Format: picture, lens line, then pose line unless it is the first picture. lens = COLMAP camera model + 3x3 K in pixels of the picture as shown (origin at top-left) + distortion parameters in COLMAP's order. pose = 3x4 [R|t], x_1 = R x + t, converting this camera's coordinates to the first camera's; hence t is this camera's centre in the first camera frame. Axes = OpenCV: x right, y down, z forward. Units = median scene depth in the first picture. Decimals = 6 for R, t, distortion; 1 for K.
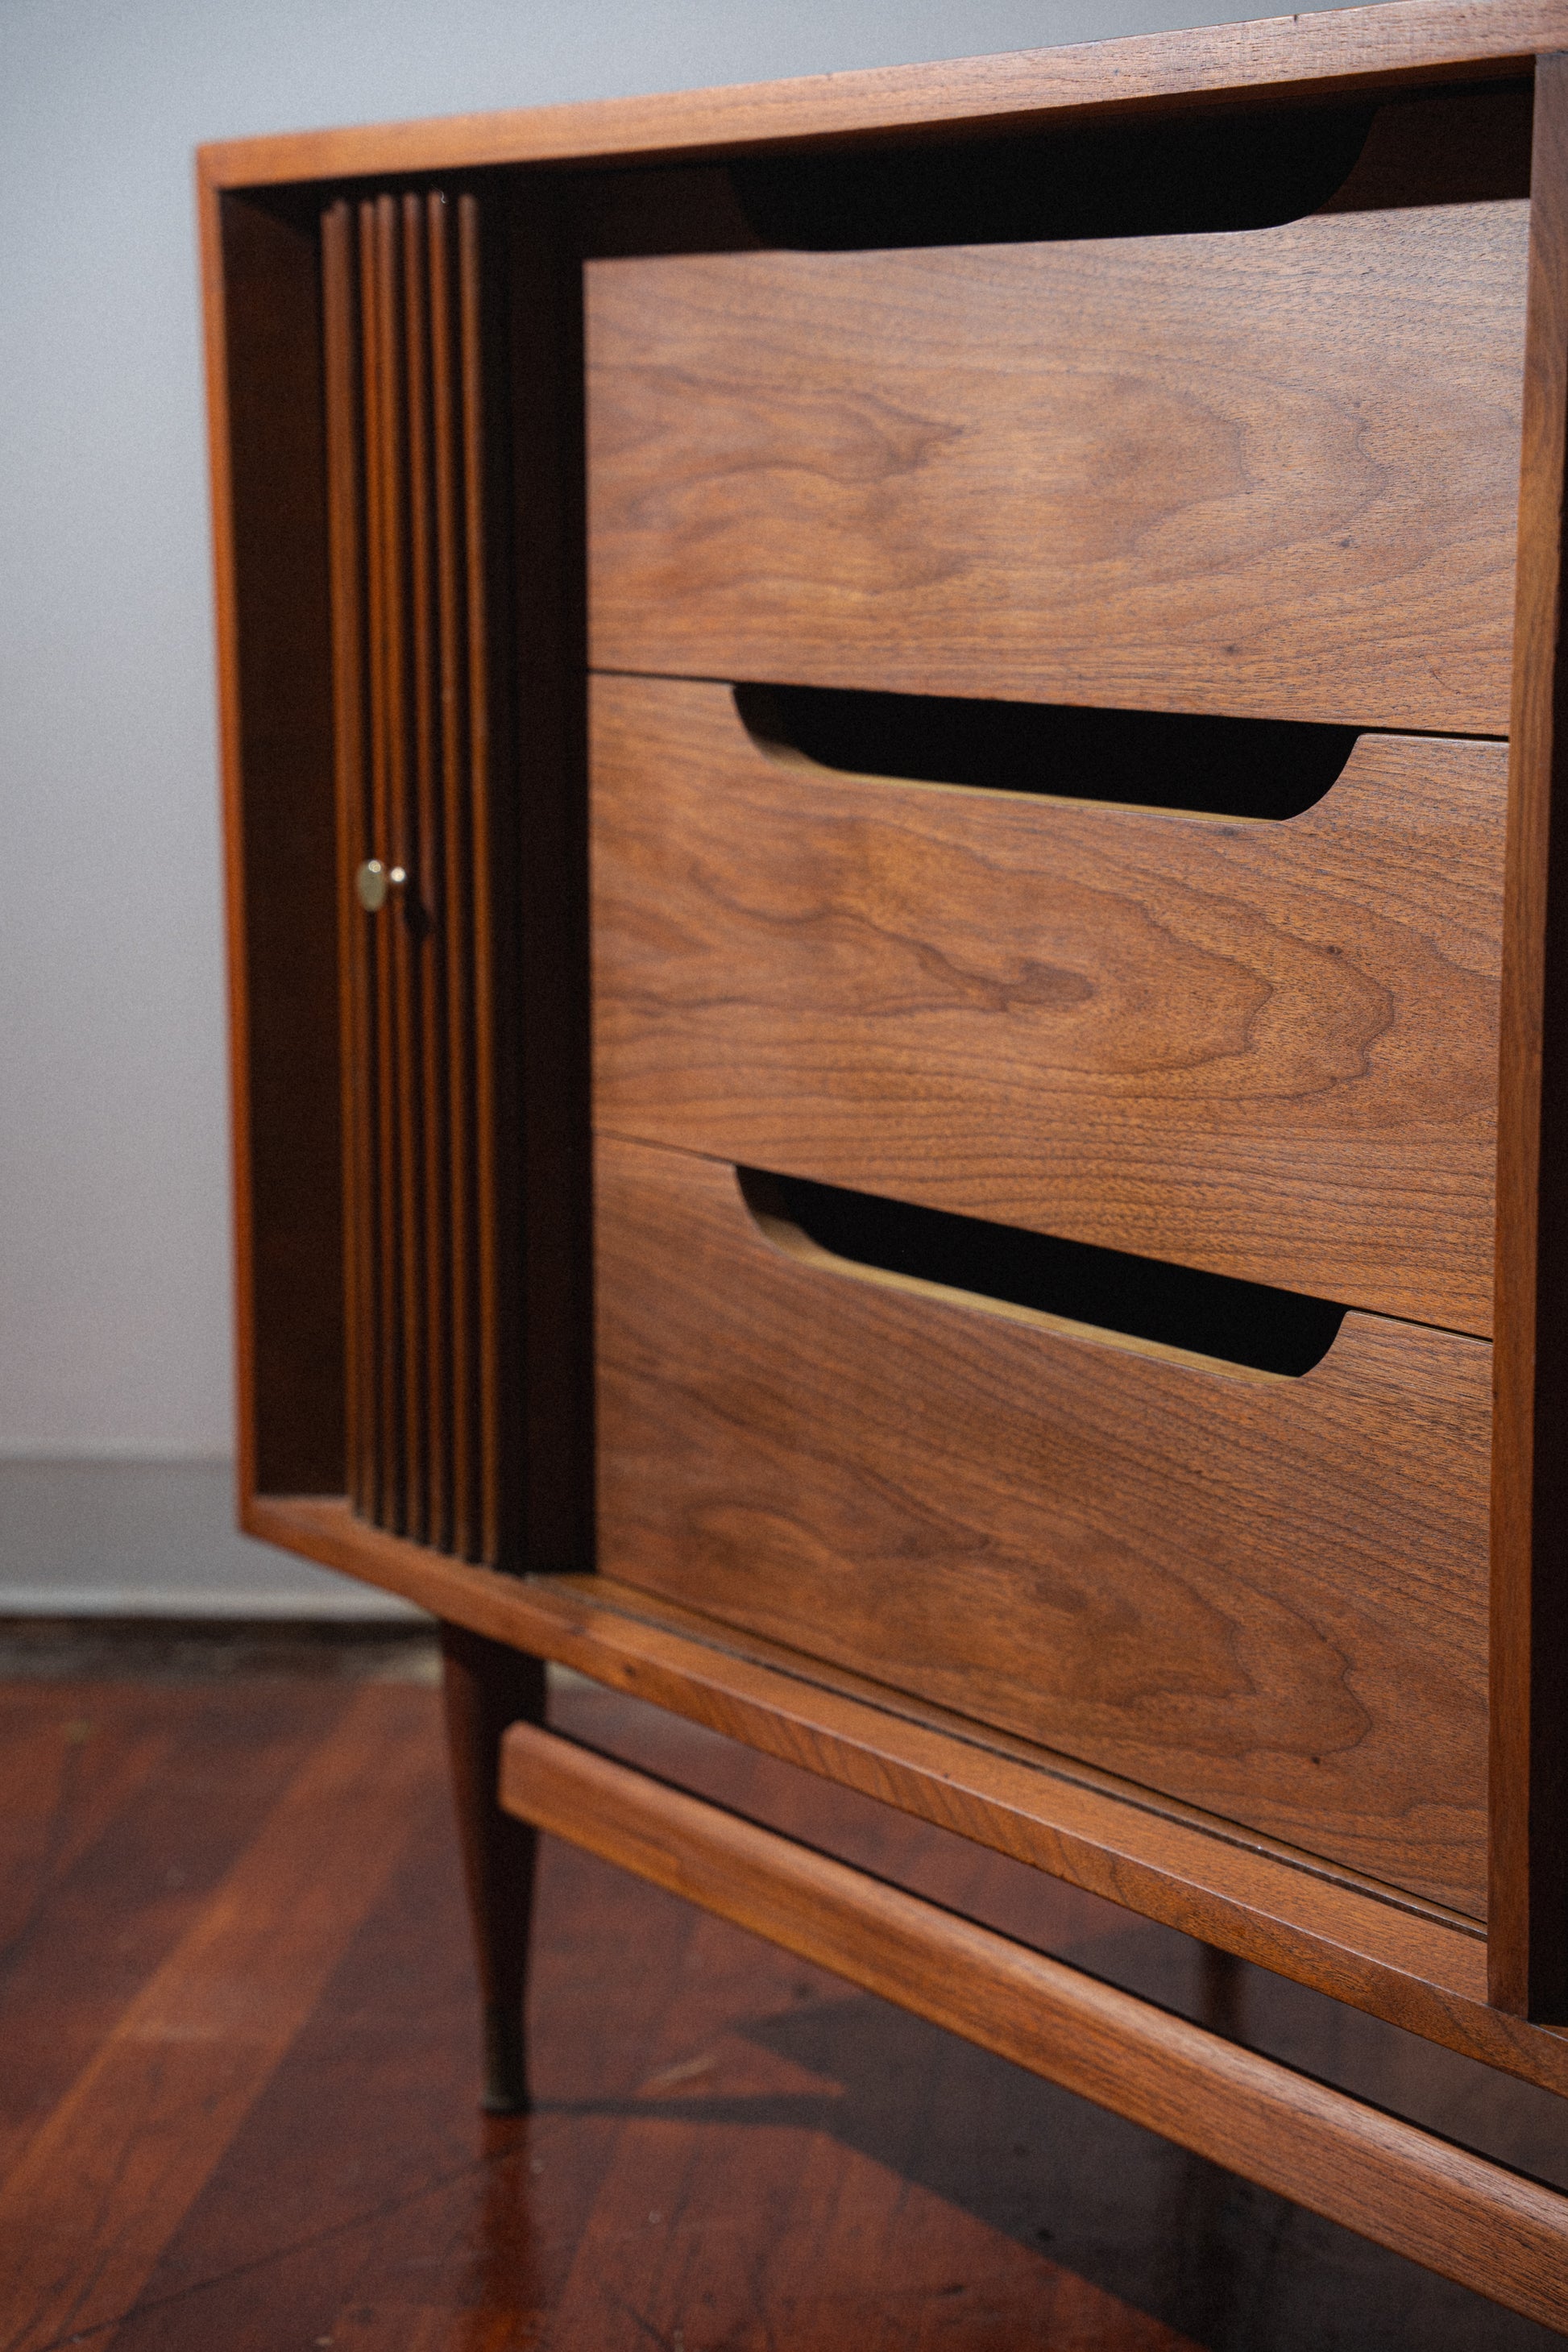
lens RADIAL K [[4423.3, 0, 784.0], [0, 4423.3, 1176.0], [0, 0, 1]] dist [0.490466, -1.258671]
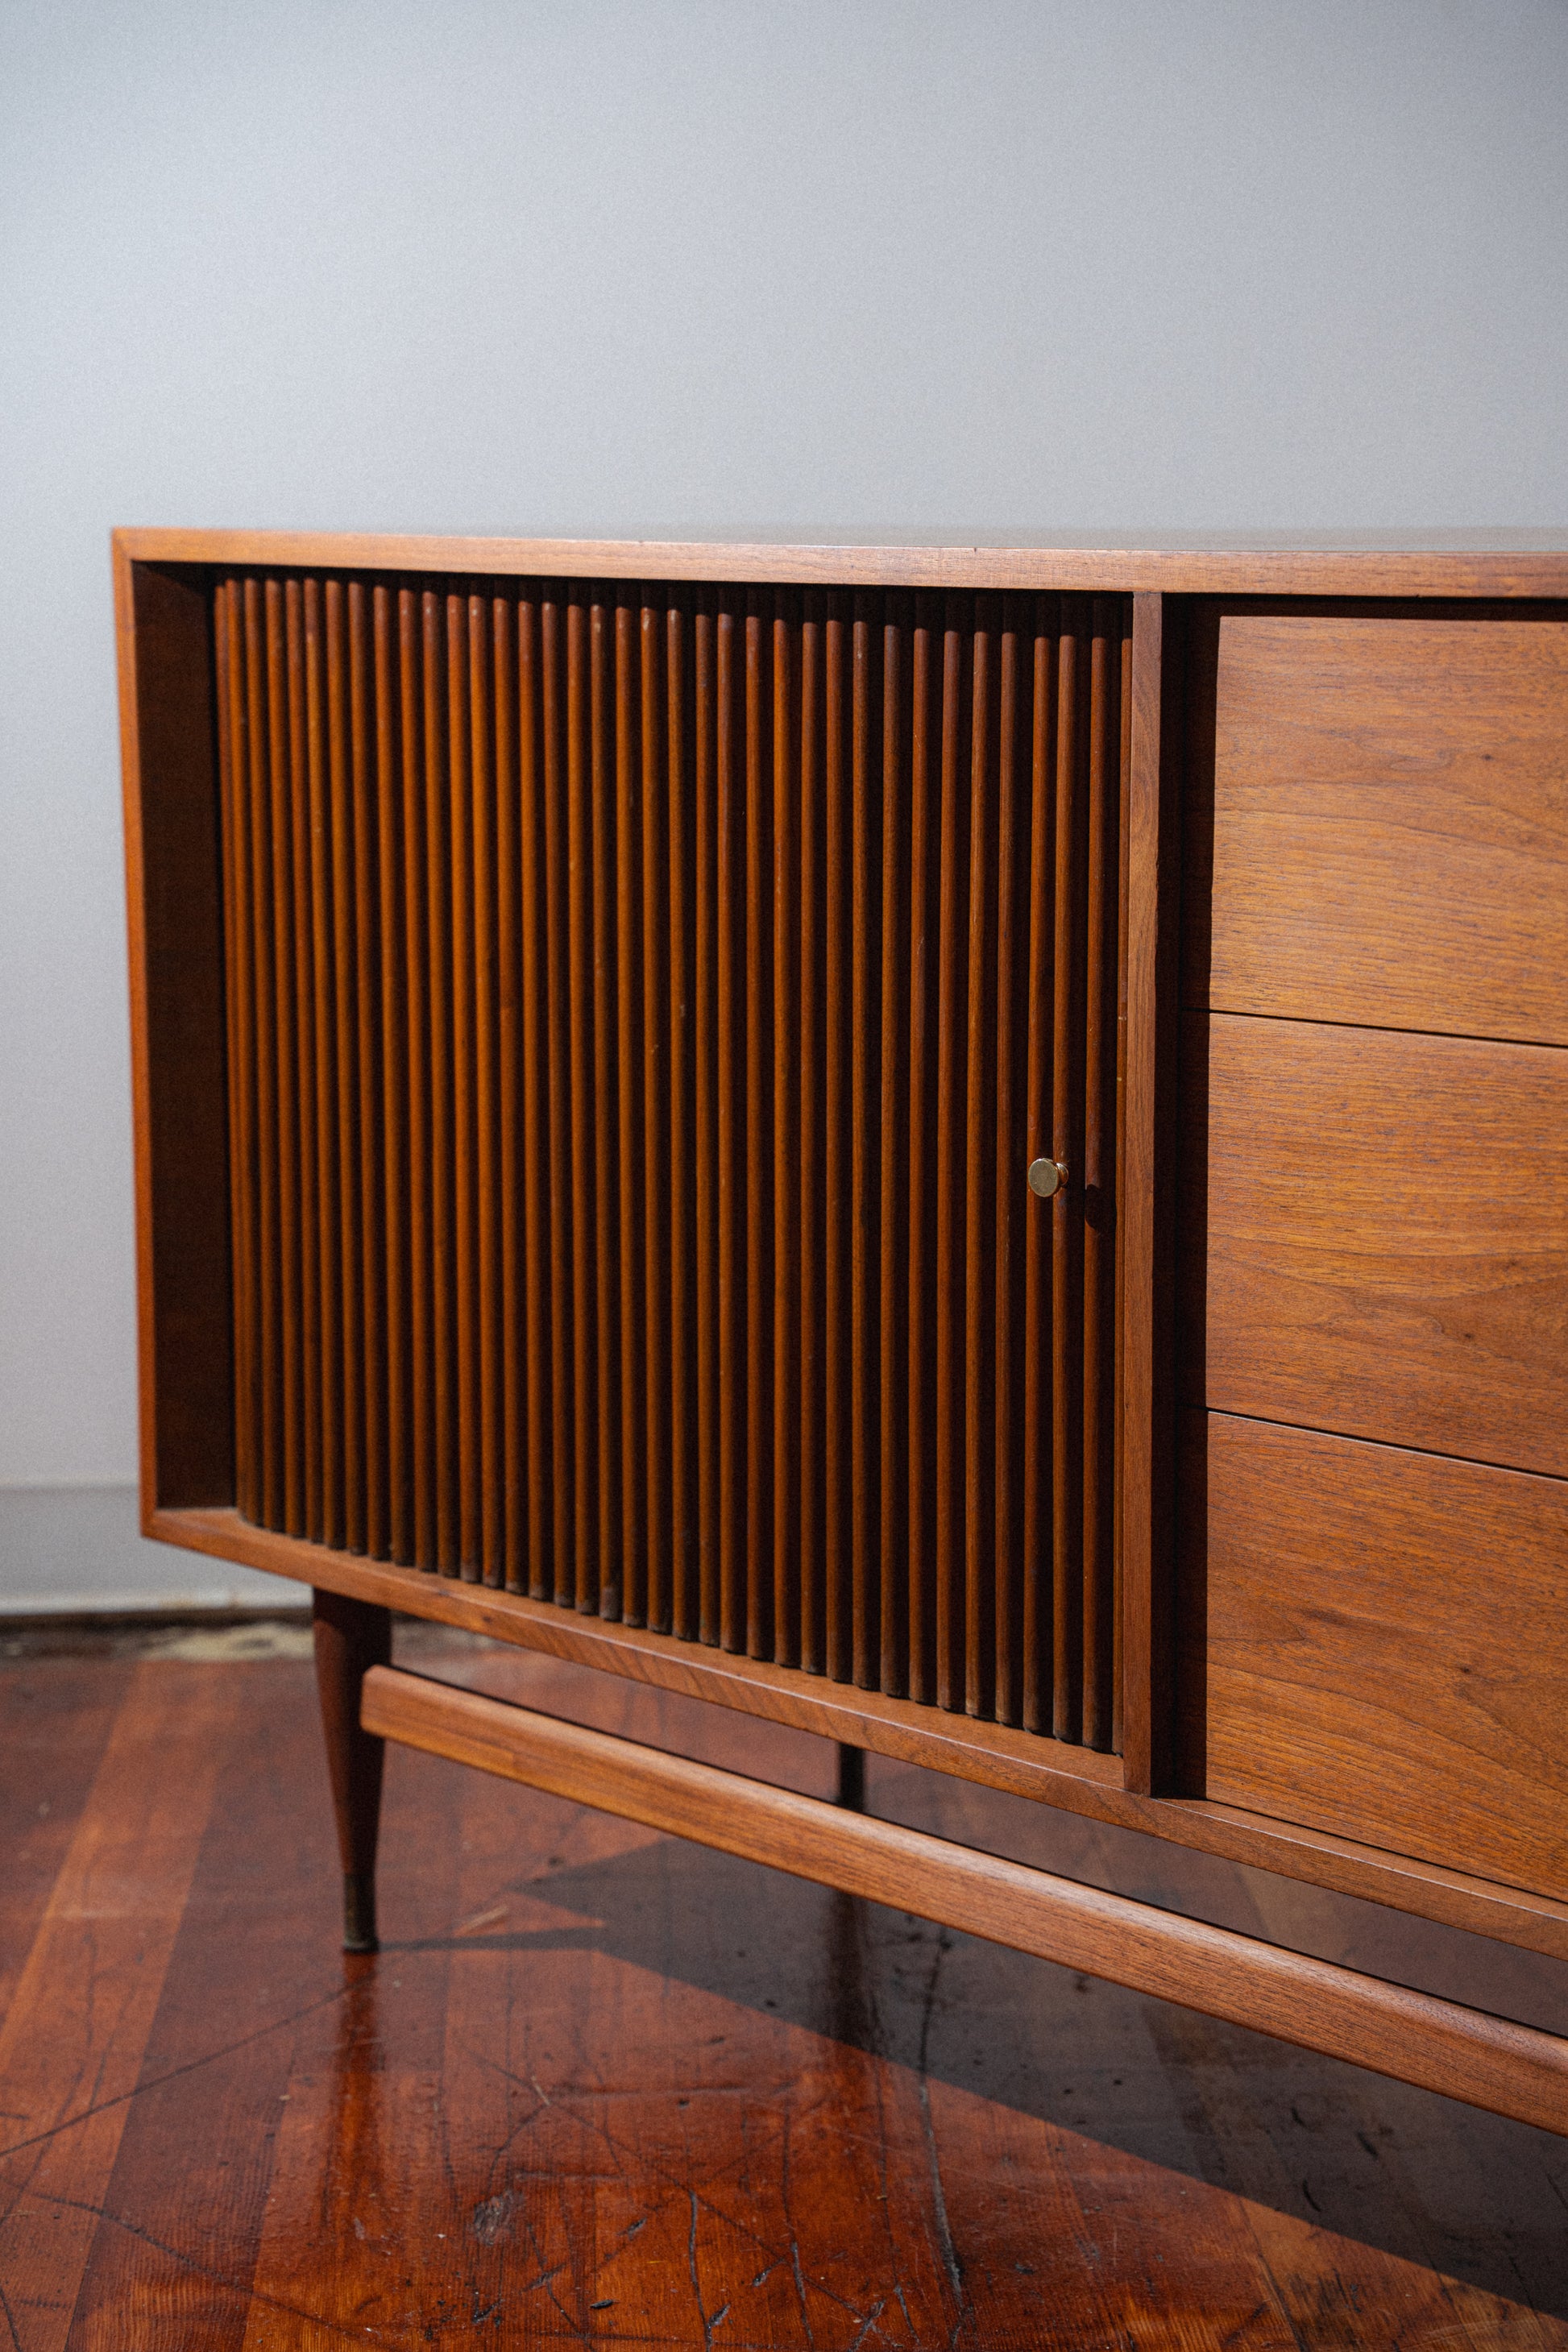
lens RADIAL K [[4407.4, 0, 784.0], [0, 4407.4, 1176.0], [0, 0, 1]] dist [0.438123, -0.099175]
pose [[0.988920, -0.022942, 0.146669, -0.138323], [0.023489, 0.999722, -0.001996, -0.023780], [-0.146583, 0.005419, 0.989184, -0.392510]]
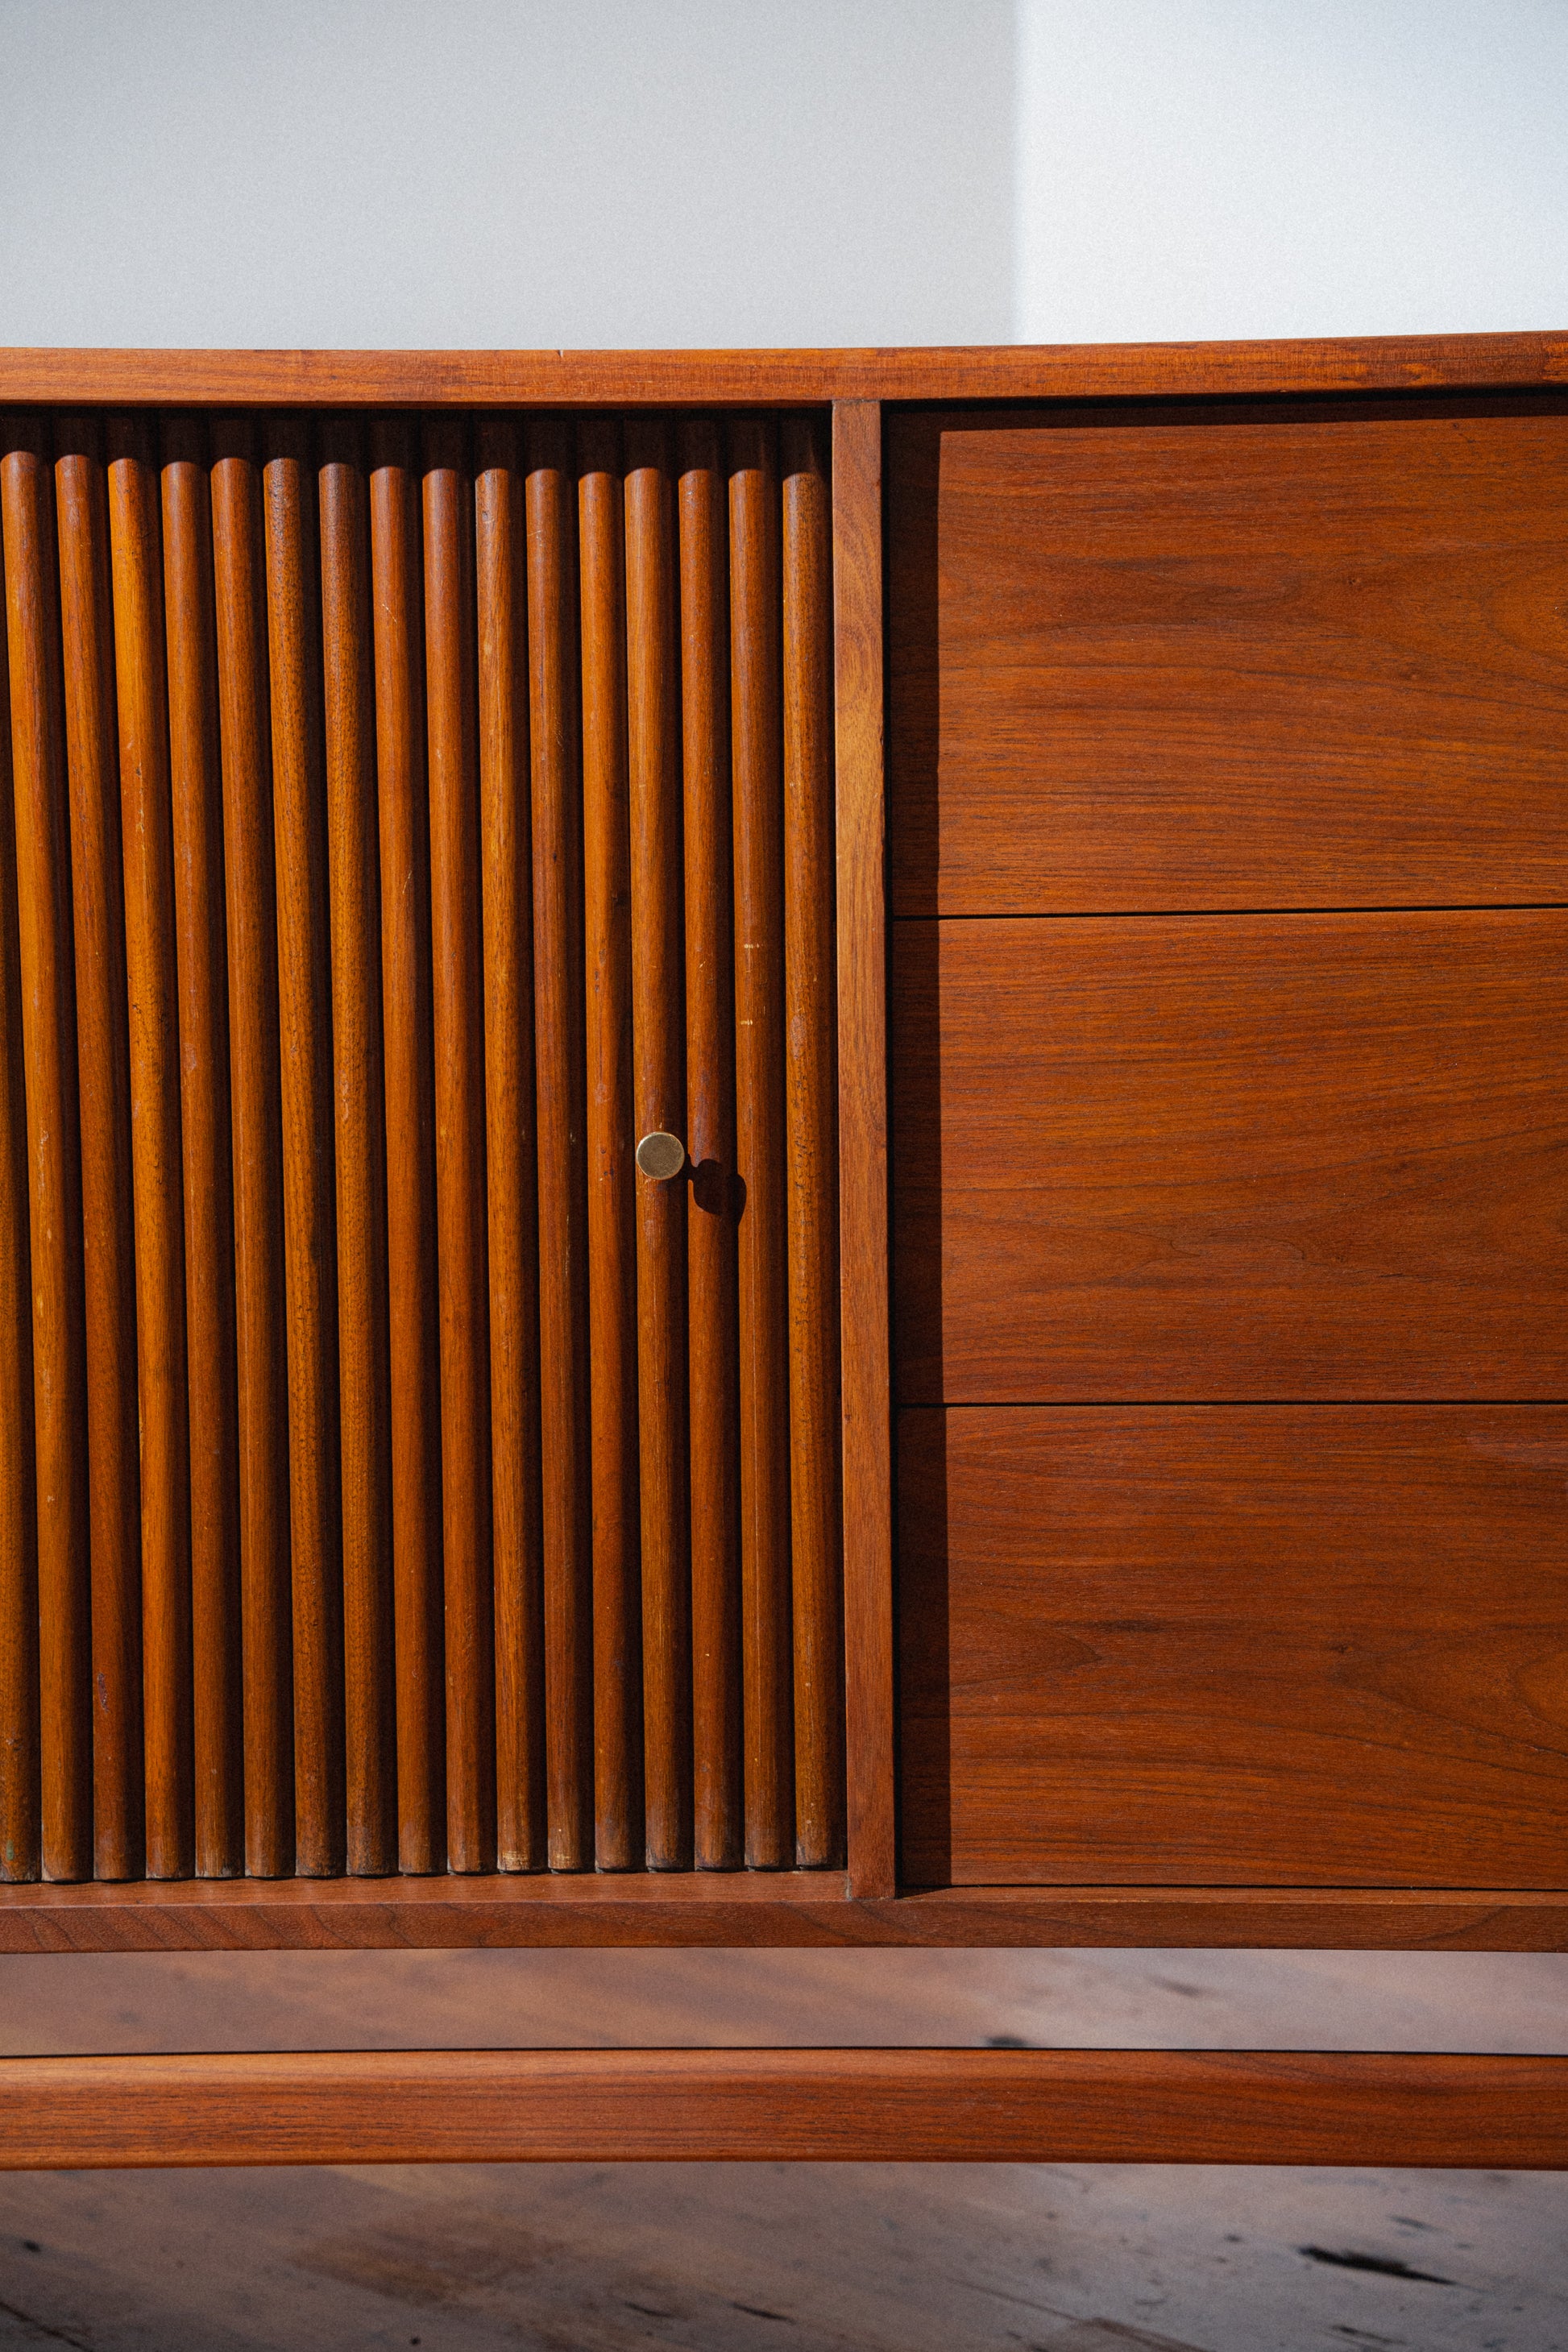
lens RADIAL K [[4407.4, 0, 784.0], [0, 4407.4, 1176.0], [0, 0, 1]] dist [0.438123, -0.099175]
pose [[0.600361, -0.093856, 0.794203, -0.618115], [0.136594, 0.990531, 0.013803, -0.028941], [-0.787978, 0.100196, 0.607496, 0.170295]]
